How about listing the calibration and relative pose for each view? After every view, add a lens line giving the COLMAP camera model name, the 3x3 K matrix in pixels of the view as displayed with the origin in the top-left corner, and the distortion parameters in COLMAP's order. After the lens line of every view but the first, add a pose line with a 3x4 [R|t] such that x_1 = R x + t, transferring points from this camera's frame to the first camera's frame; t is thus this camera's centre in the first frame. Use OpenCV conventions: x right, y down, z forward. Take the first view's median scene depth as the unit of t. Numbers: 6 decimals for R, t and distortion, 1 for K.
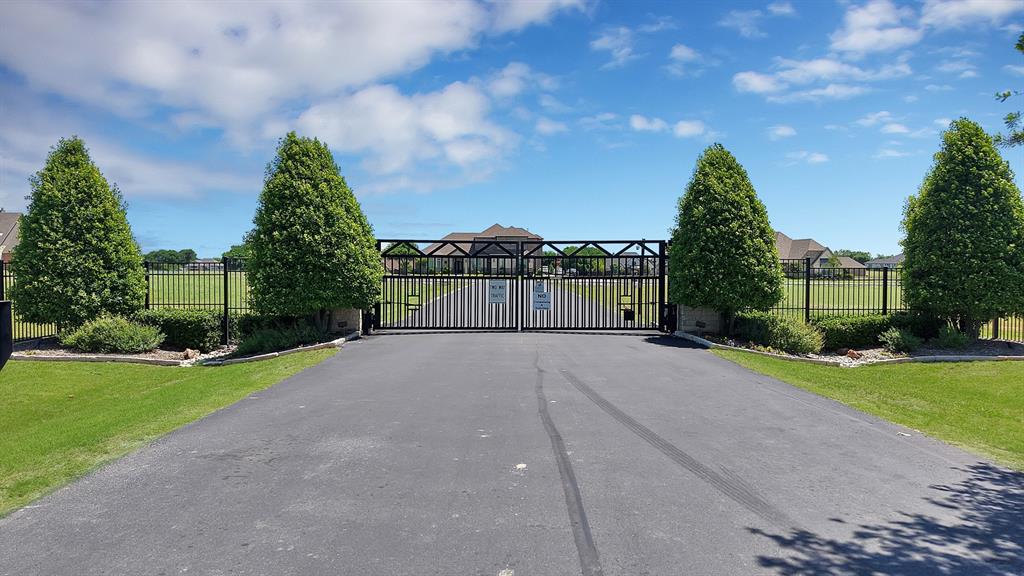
lens RADIAL K [[717.9, 0, 511.6], [0, 717.9, 321.0], [0, 0, 1]] dist [-0.020547, -0.002610]
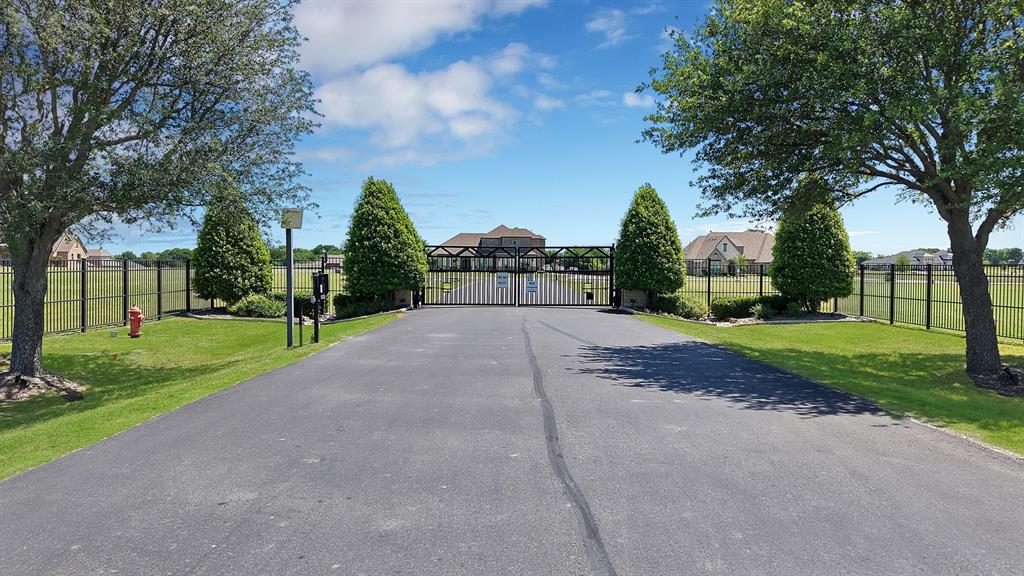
lens RADIAL K [[699.6, 0, 512.0], [0, 699.6, 288.0], [0, 0, 1]] dist [-0.005731, 0.000608]
pose [[0.999975, 0.002127, -0.006714, 0.011404], [-0.002416, 0.999057, -0.043361, 0.042233], [0.006615, 0.043376, 0.999037, -0.509067]]
